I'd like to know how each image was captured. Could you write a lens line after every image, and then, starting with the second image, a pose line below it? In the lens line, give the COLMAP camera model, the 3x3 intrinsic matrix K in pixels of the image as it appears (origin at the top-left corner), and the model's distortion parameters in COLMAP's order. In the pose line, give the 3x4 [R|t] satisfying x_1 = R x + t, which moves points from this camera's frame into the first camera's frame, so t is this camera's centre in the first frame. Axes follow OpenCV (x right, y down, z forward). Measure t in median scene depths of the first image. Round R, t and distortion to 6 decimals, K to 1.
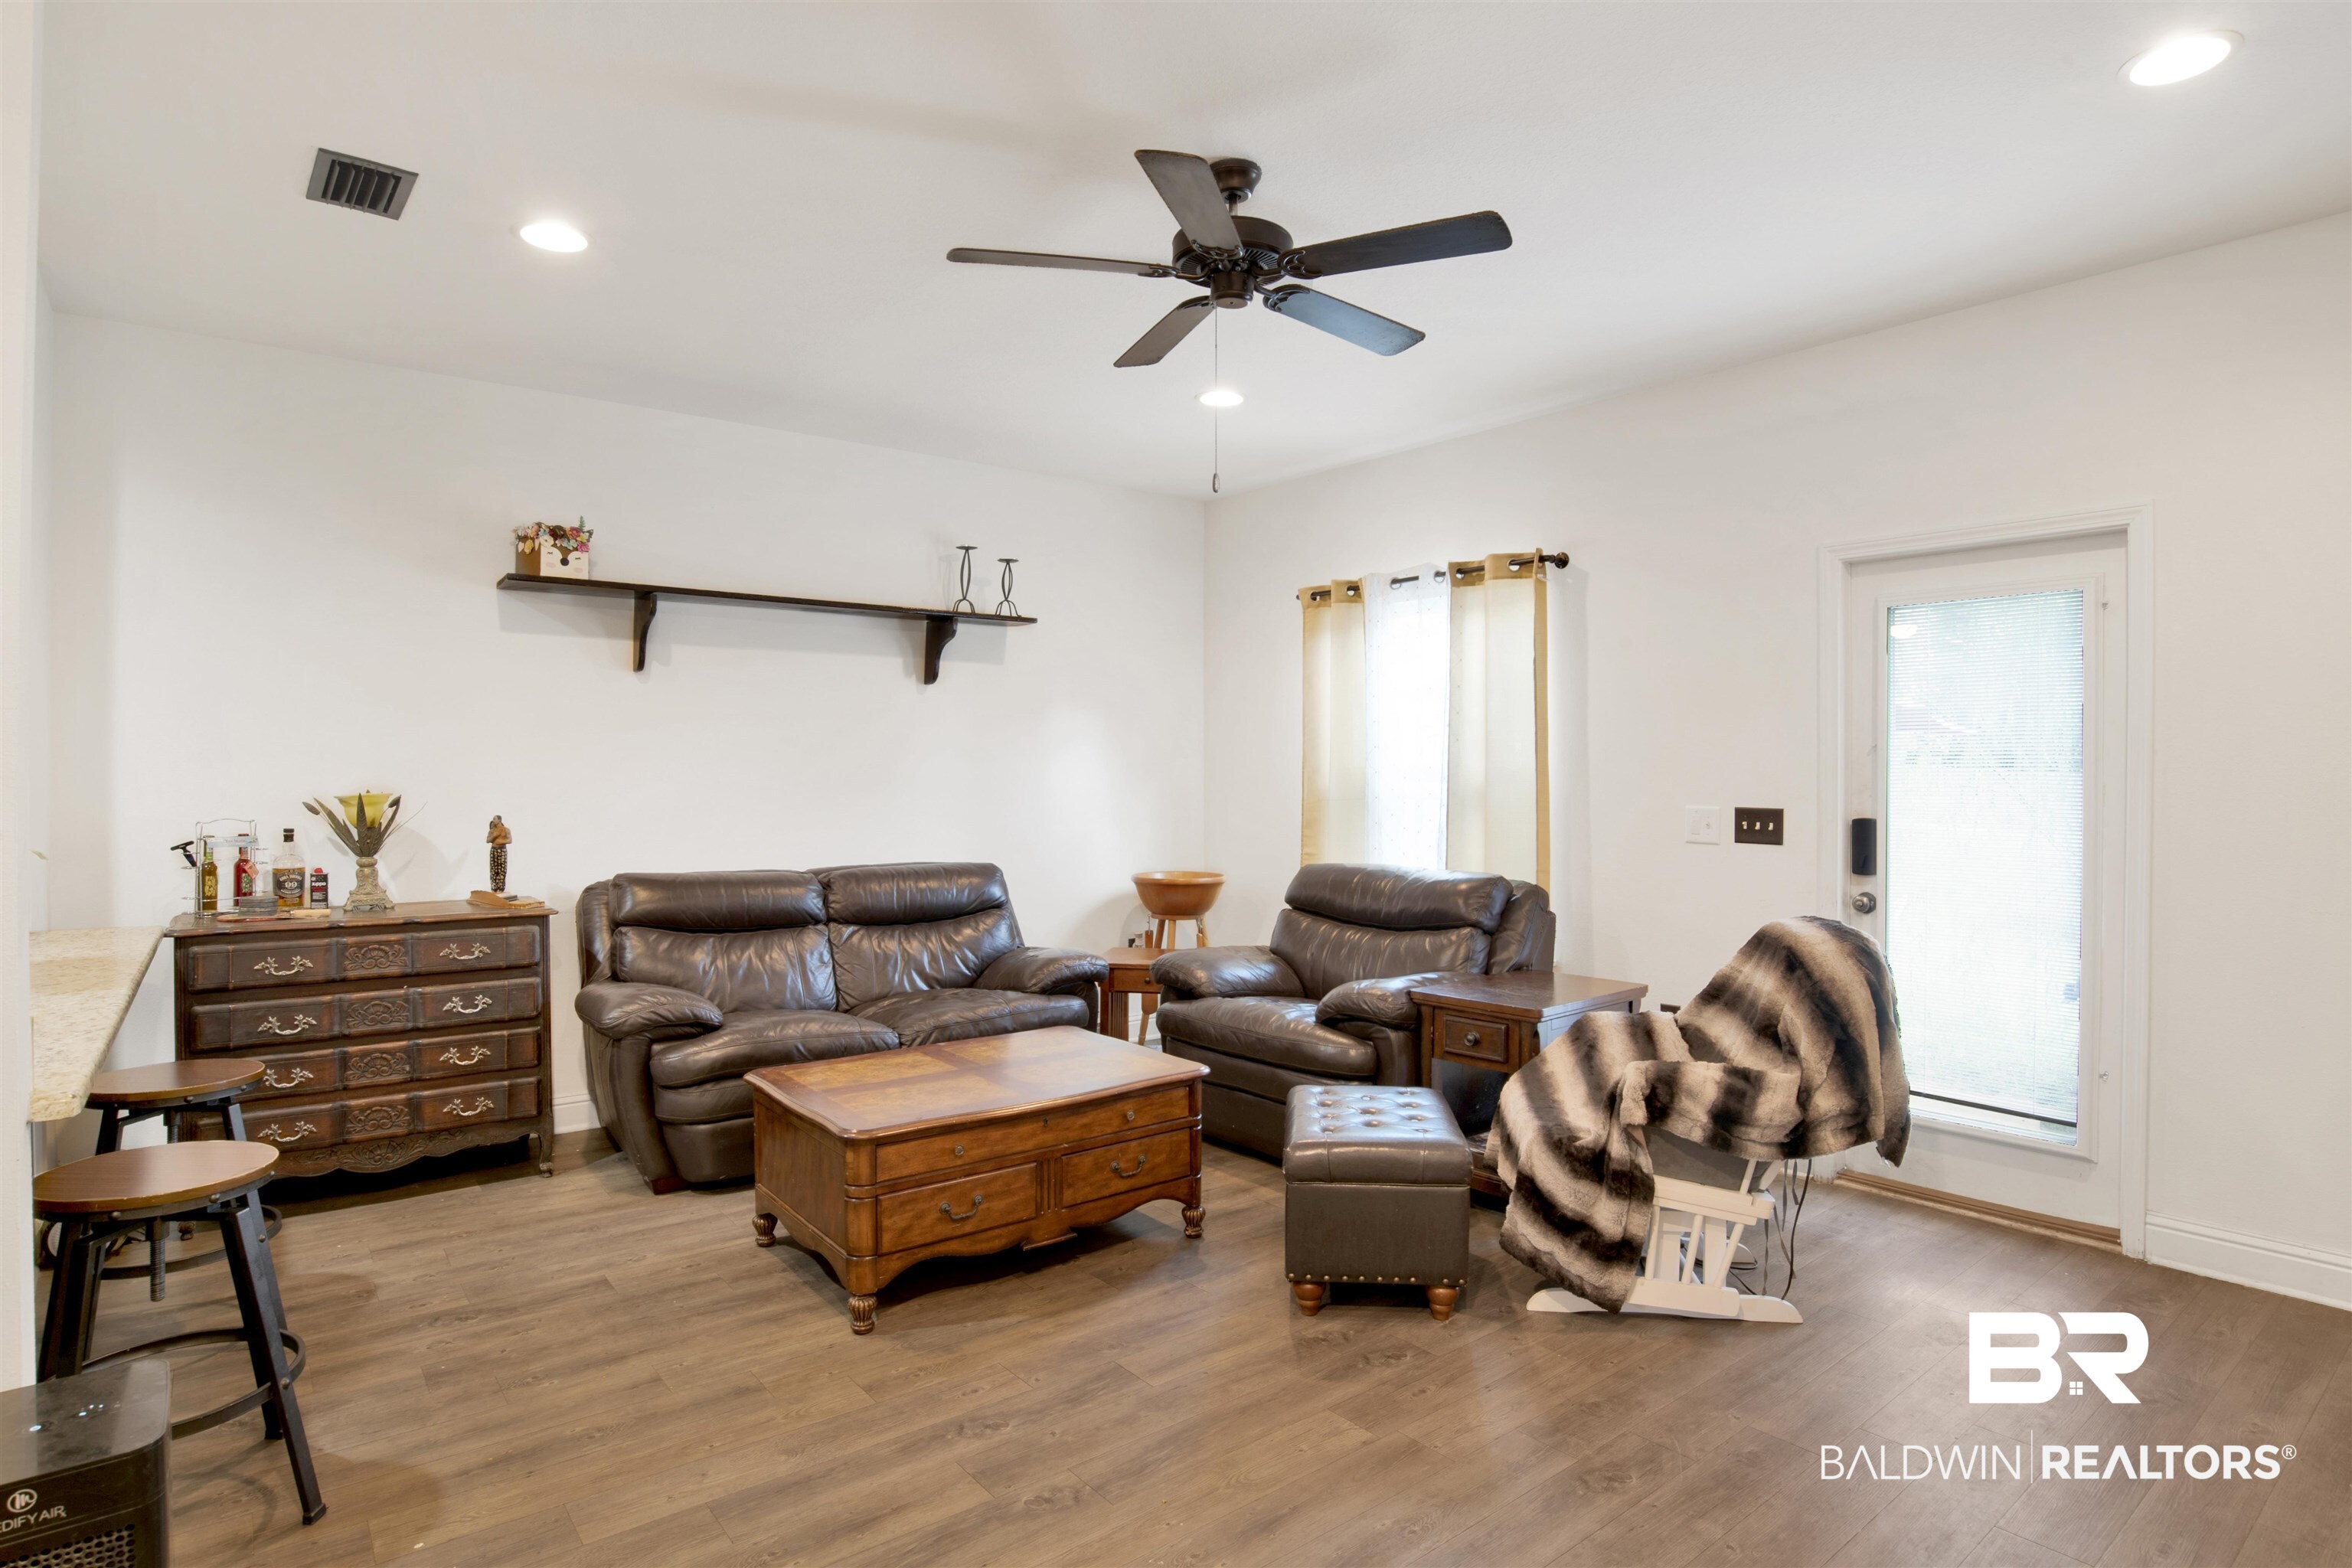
lens RADIAL K [[1243.0, 0, 1176.0], [0, 1243.0, 784.0], [0, 0, 1]] dist [-0.076369, 0.027279]
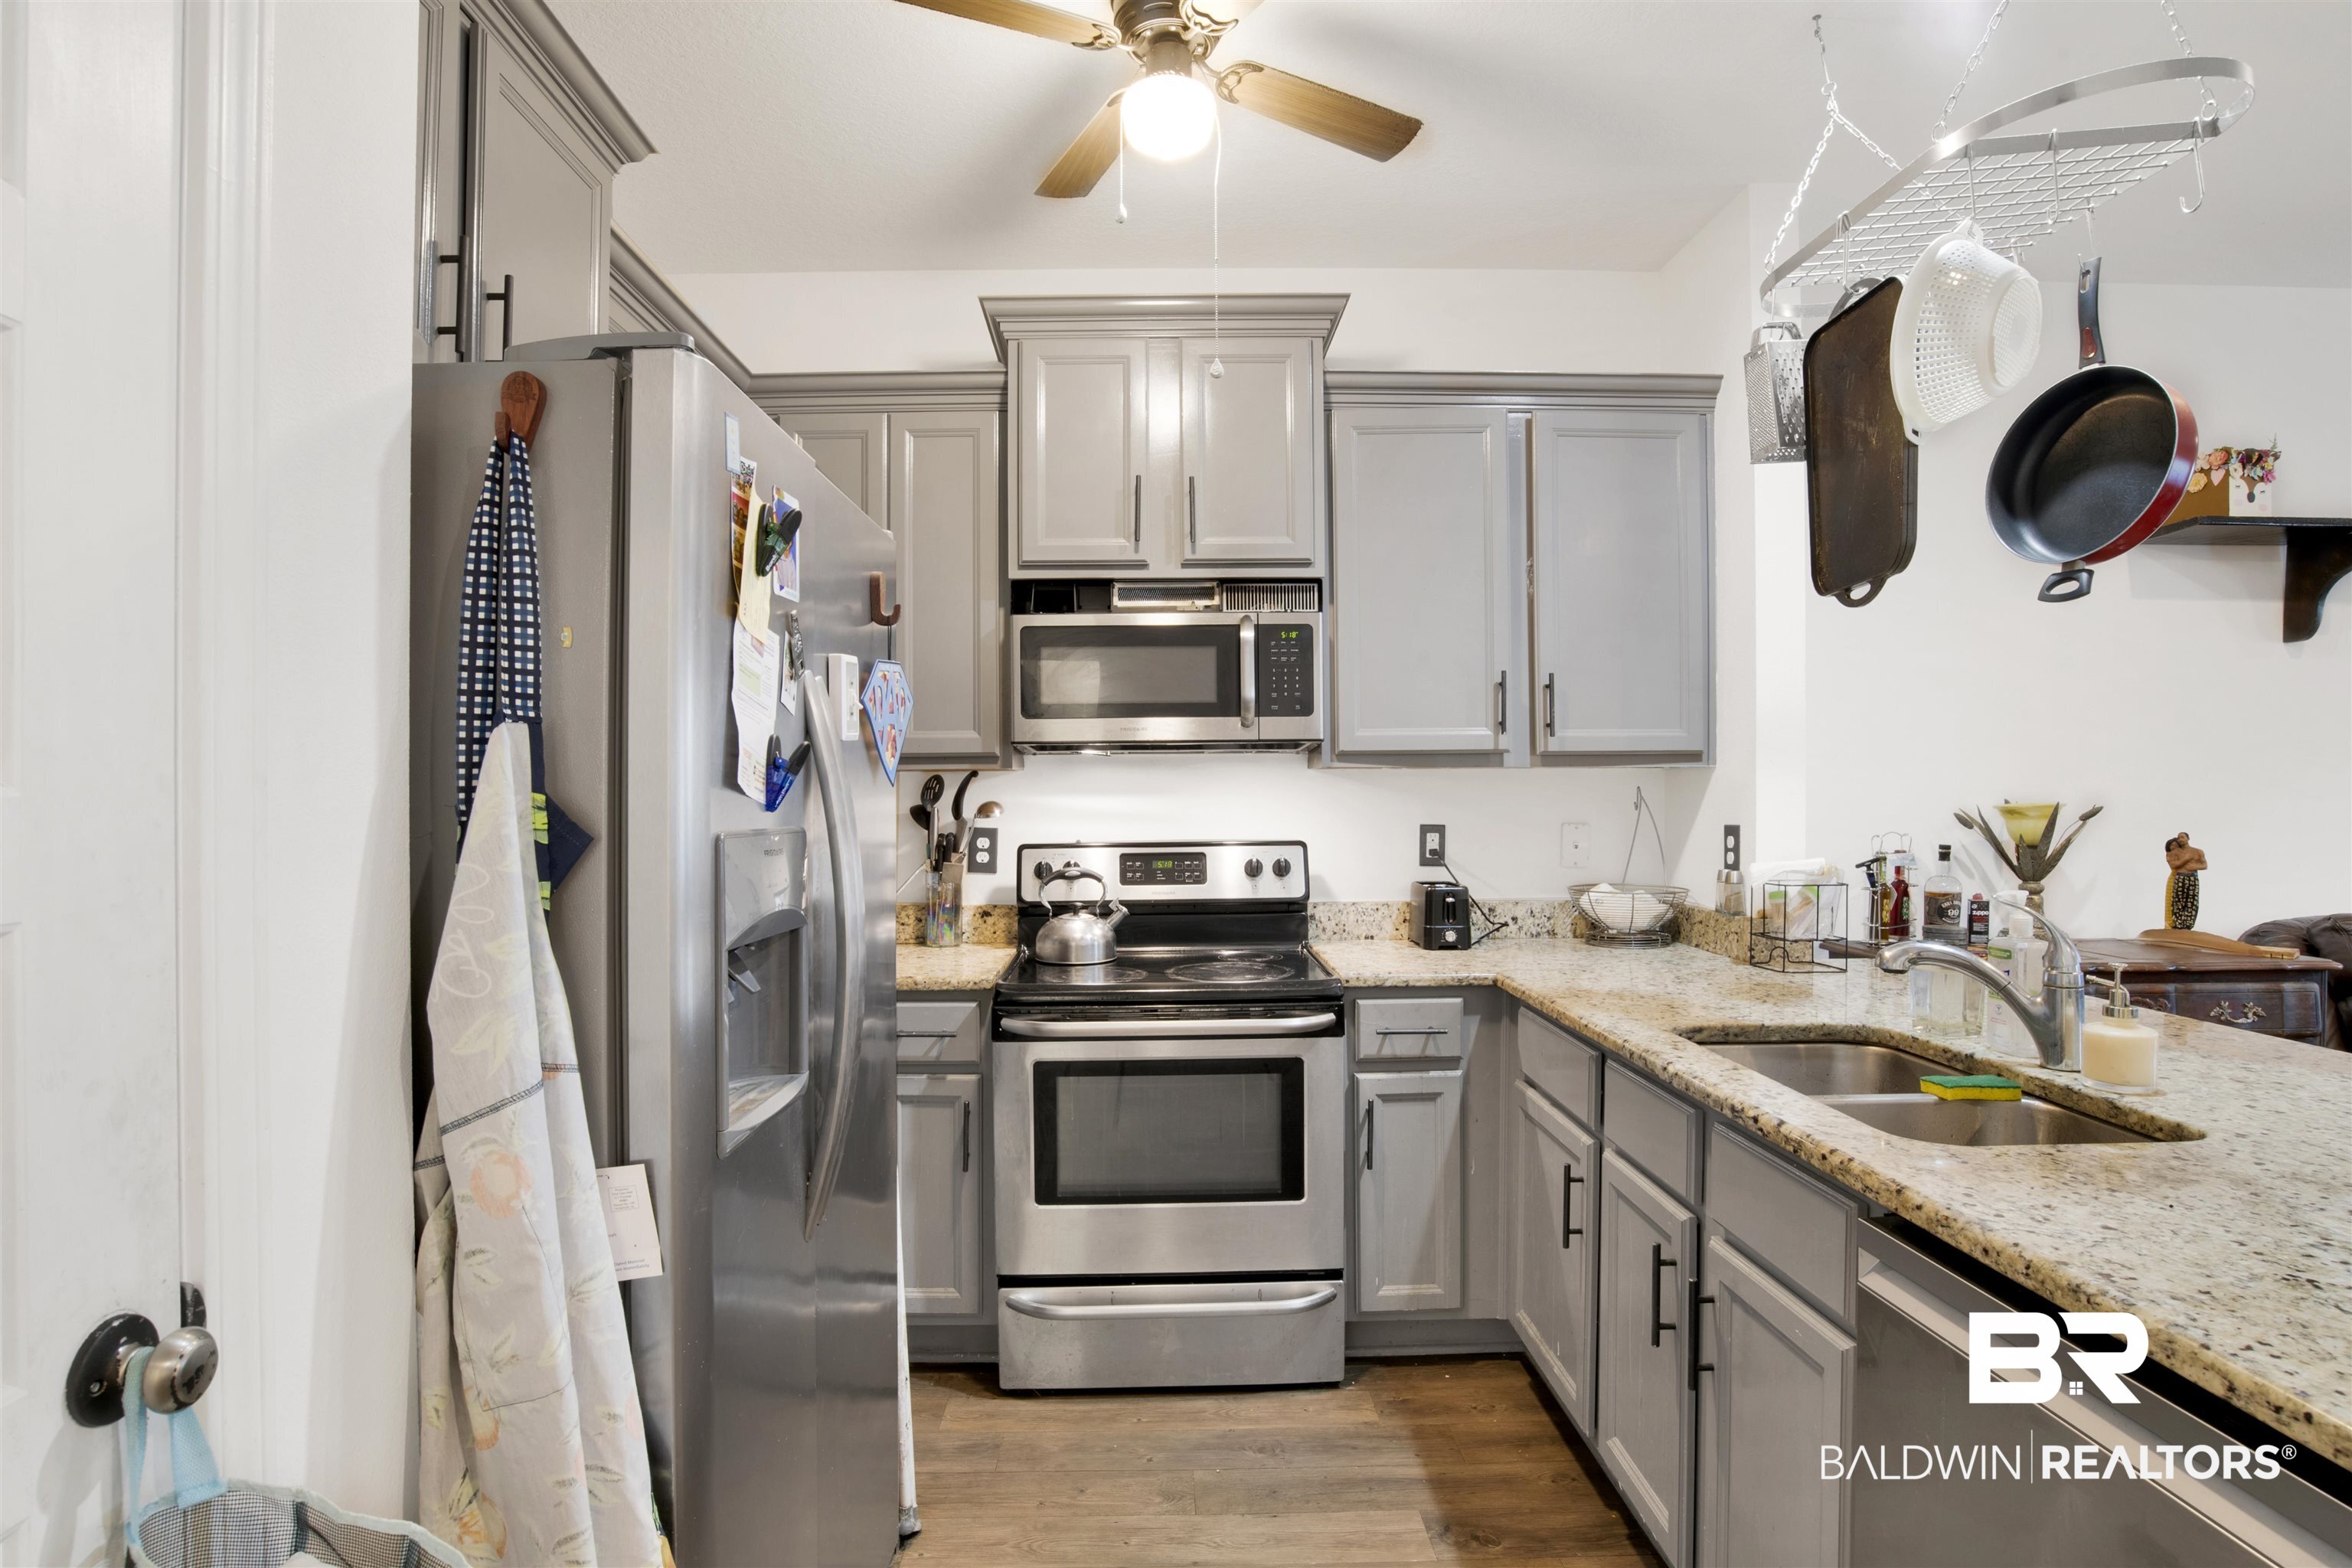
lens RADIAL K [[1207.8, 0, 1163.7], [0, 1207.8, 819.3], [0, 0, 1]] dist [-0.071676, 0.024504]
pose [[0.784593, 0.006851, -0.619973, -0.592456], [-0.000003, 0.999939, 0.011046, 0.009168], [0.620011, -0.008664, 0.784546, 0.022267]]
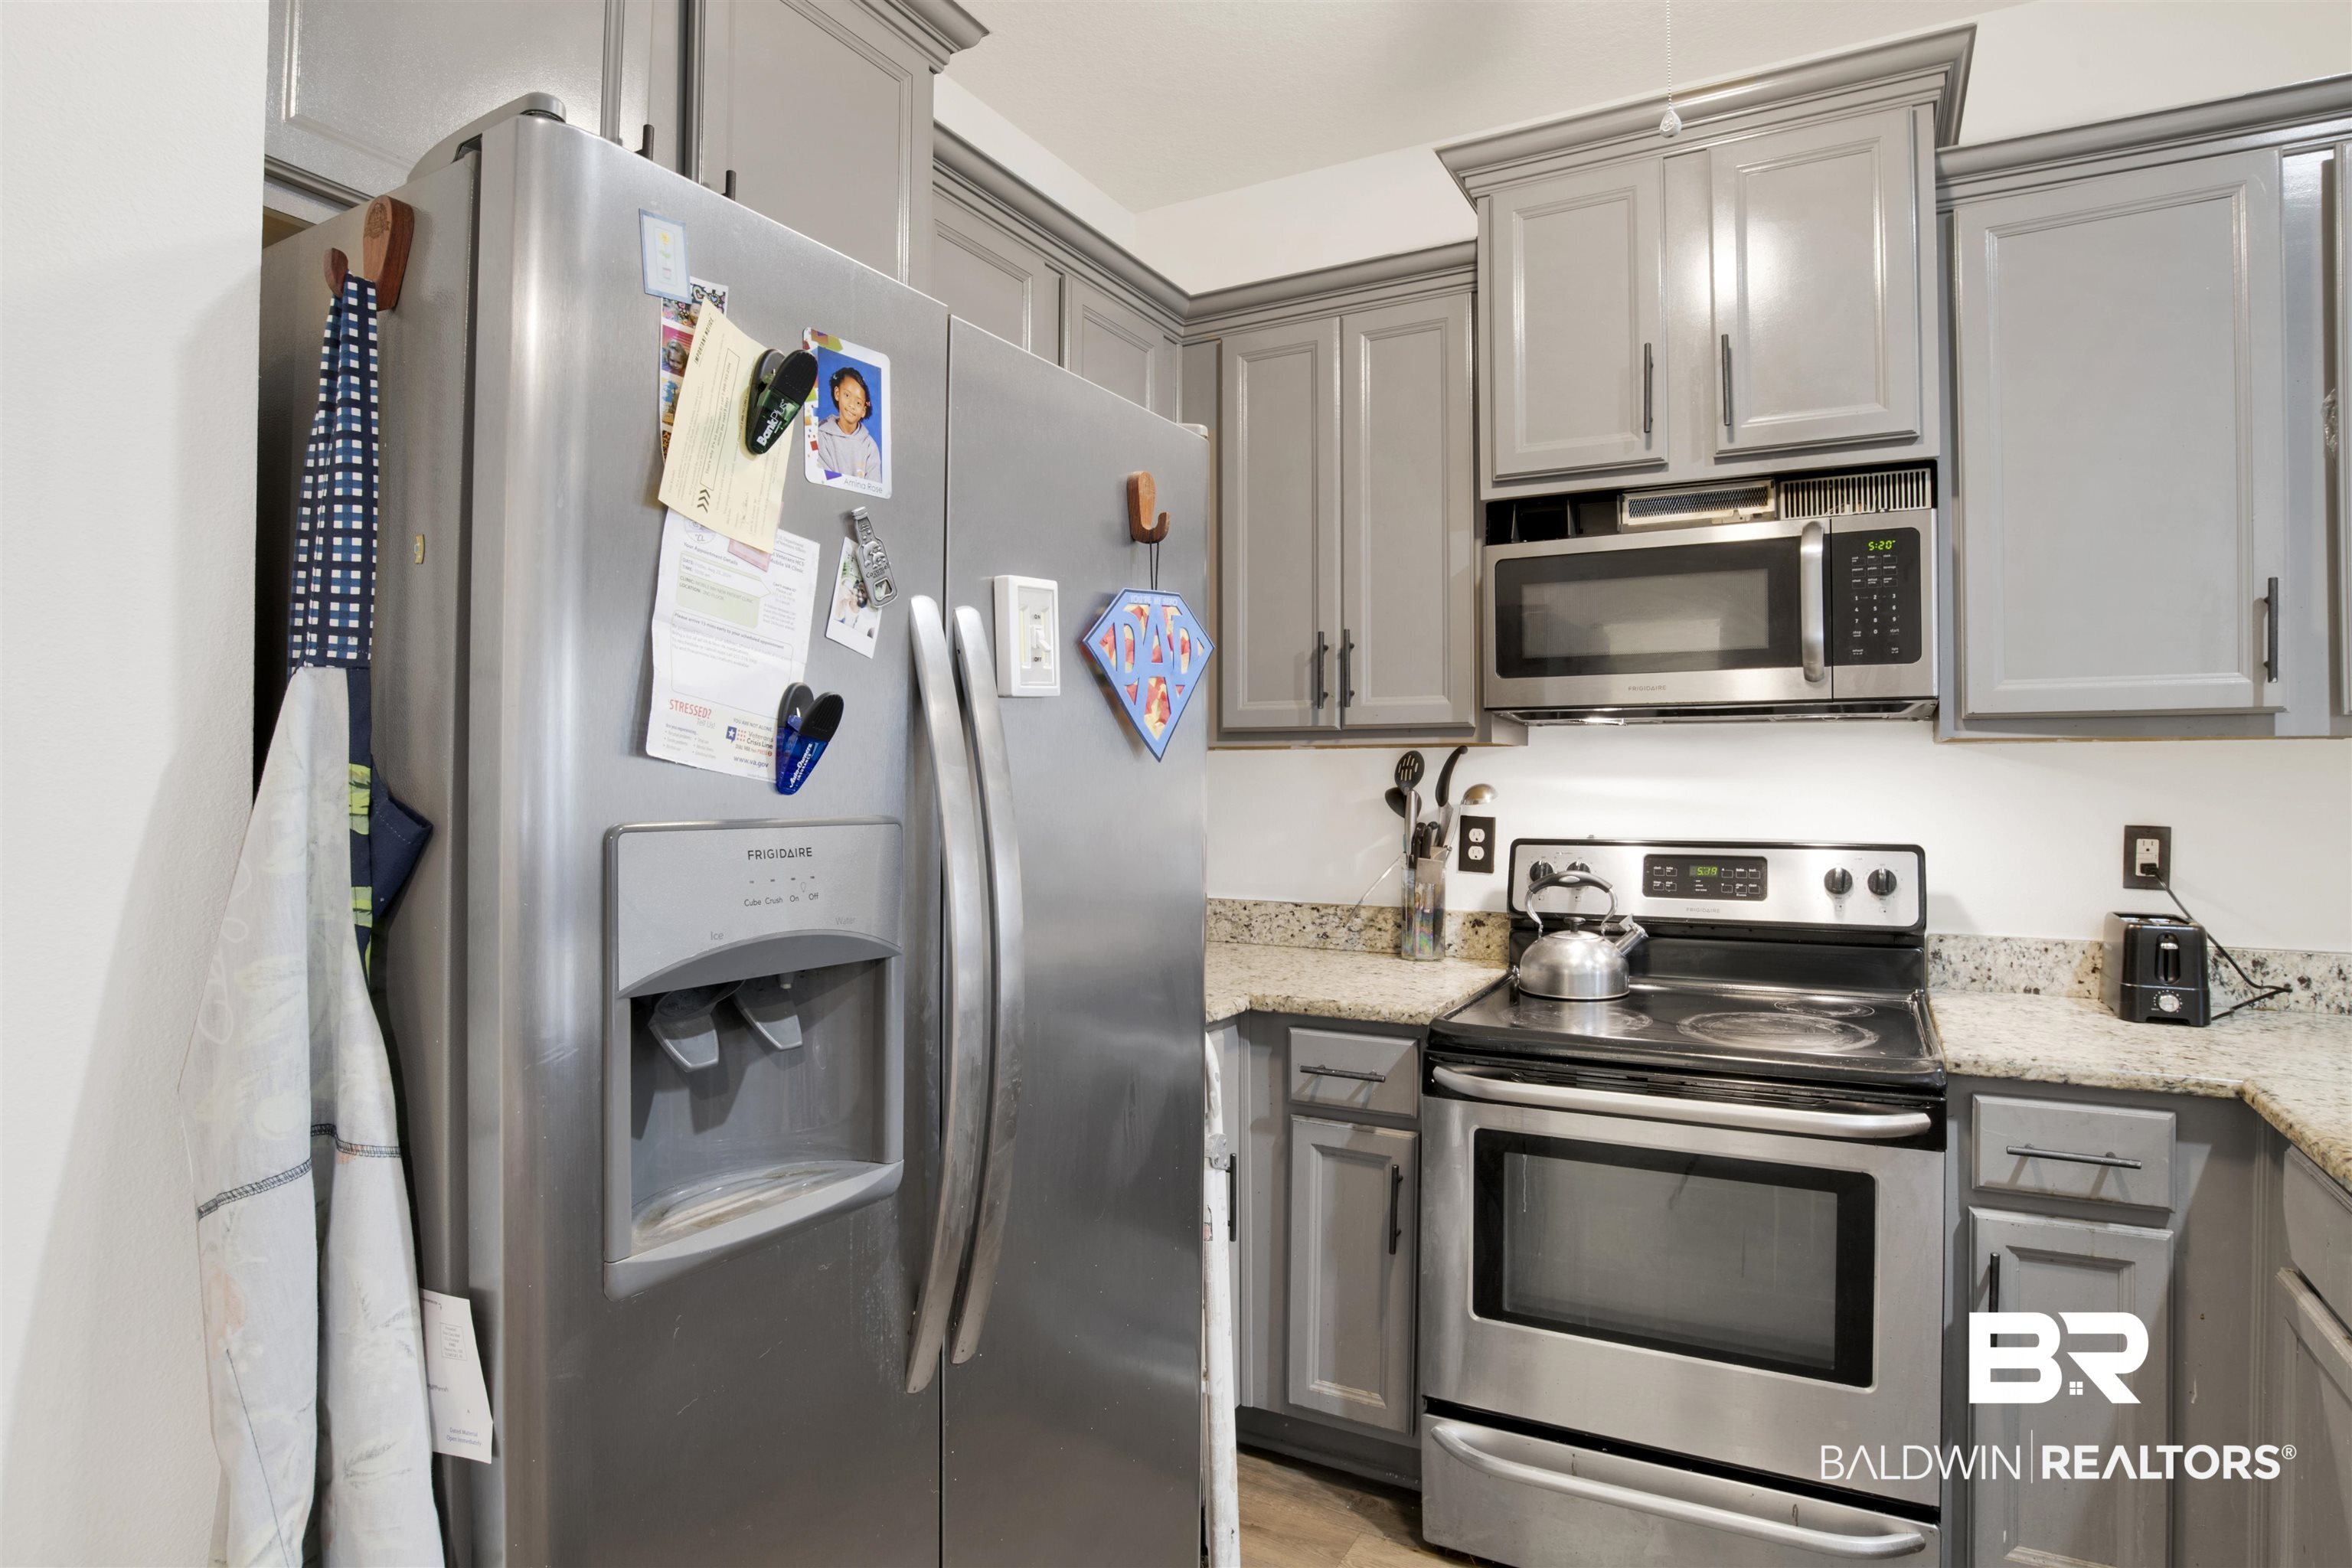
lens RADIAL K [[1243.0, 0, 1176.0], [0, 1243.0, 784.0], [0, 0, 1]] dist [-0.076369, 0.027279]
pose [[0.383324, 0.004291, -0.923604, -0.629050], [-0.011364, 0.999935, -0.000071, 0.008130], [0.923544, 0.010523, 0.383348, 0.165964]]
